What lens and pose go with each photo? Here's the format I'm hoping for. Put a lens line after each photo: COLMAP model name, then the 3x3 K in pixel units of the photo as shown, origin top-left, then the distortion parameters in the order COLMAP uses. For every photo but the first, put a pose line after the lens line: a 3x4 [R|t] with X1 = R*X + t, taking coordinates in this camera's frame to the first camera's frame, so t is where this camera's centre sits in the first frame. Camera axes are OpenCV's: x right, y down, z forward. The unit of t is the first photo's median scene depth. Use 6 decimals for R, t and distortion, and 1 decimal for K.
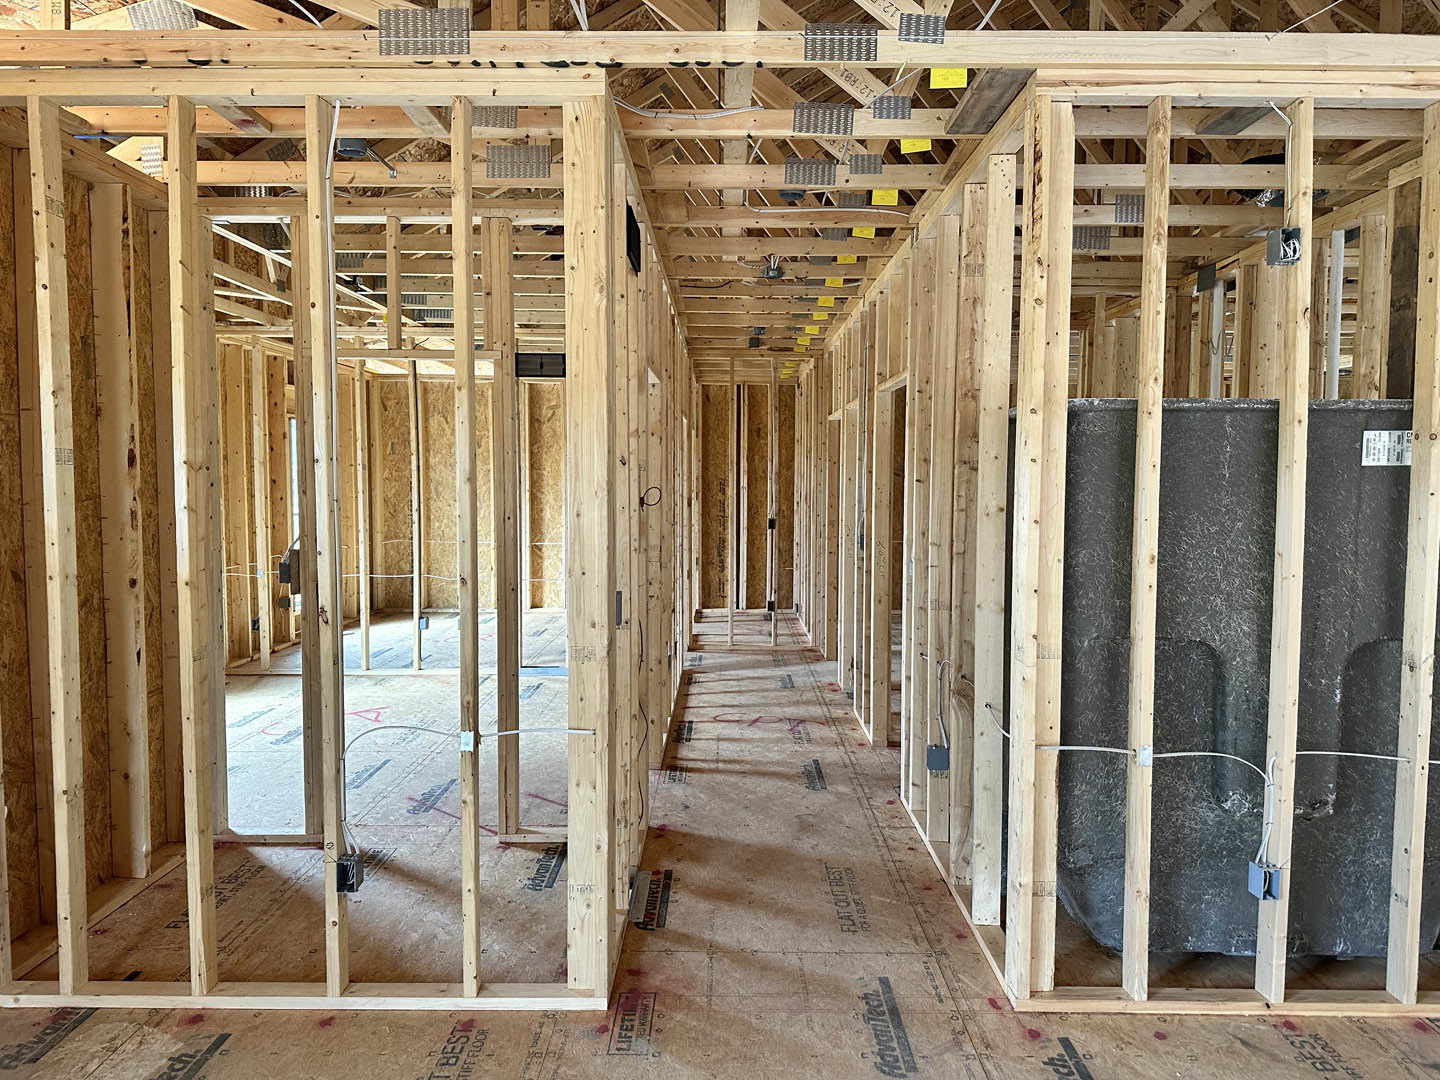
lens RADIAL K [[1053.8, 0, 714.6], [0, 1053.8, 521.1], [0, 0, 1]] dist [0.008779, 0.006037]
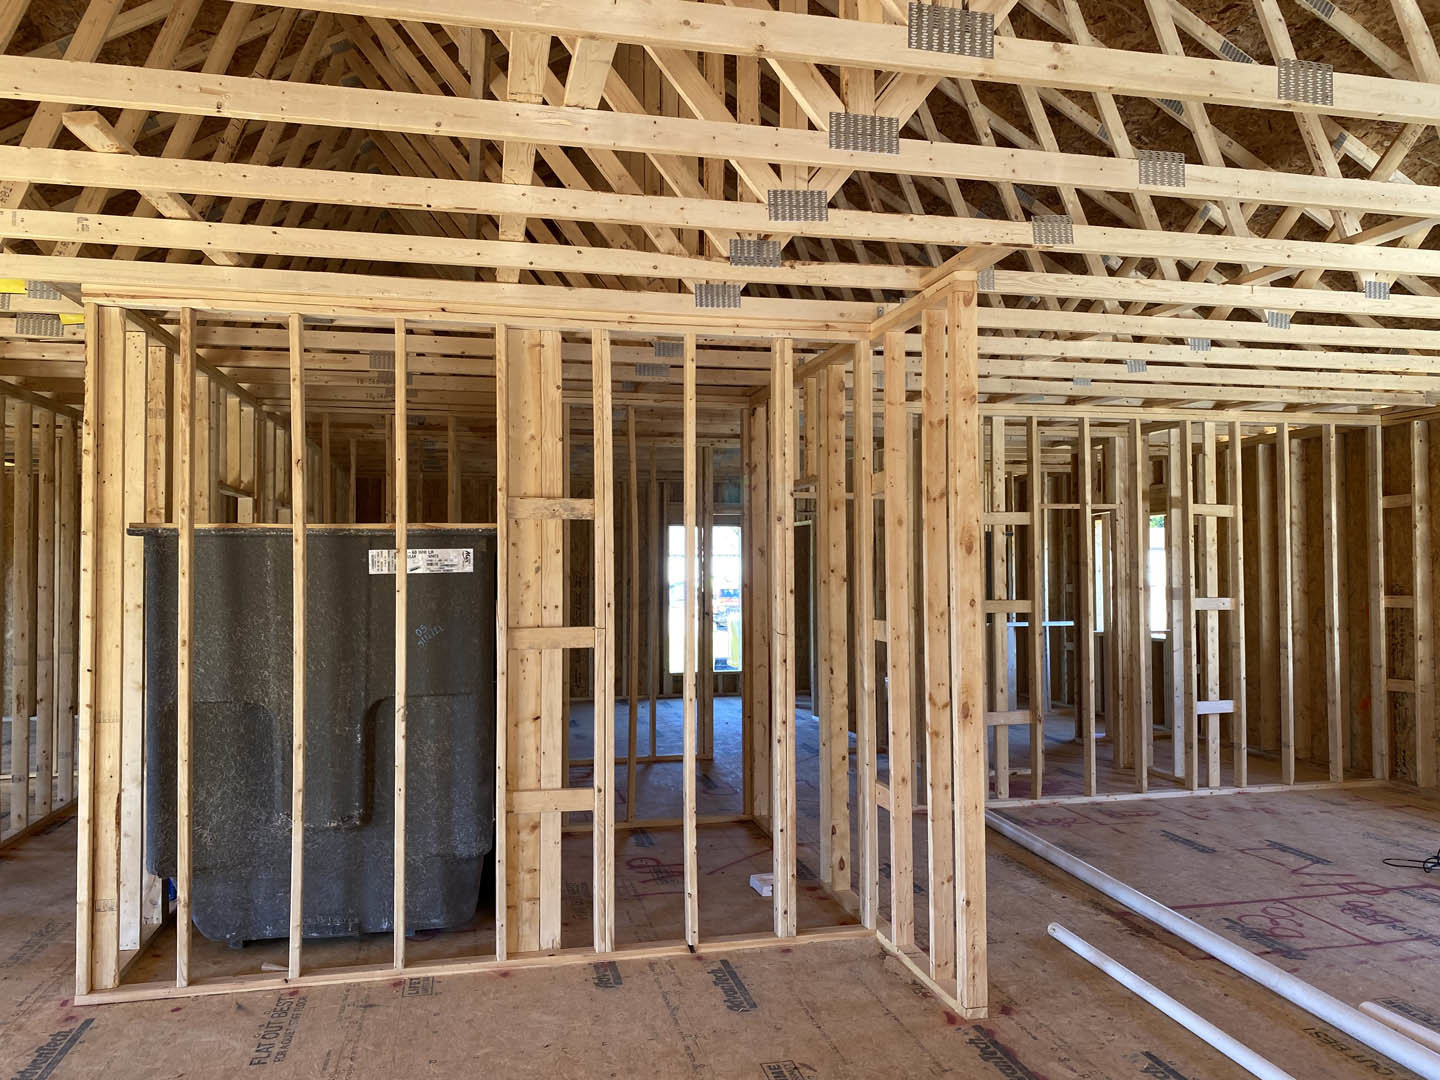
lens RADIAL K [[1078.8, 0, 716.8], [0, 1078.8, 535.3], [0, 0, 1]] dist [0.036359, -0.039458]
pose [[0.973387, 0.000447, 0.229169, 0.762554], [0.021143, 0.995558, -0.091744, 0.041163], [-0.228192, 0.094148, 0.969053, -0.507619]]
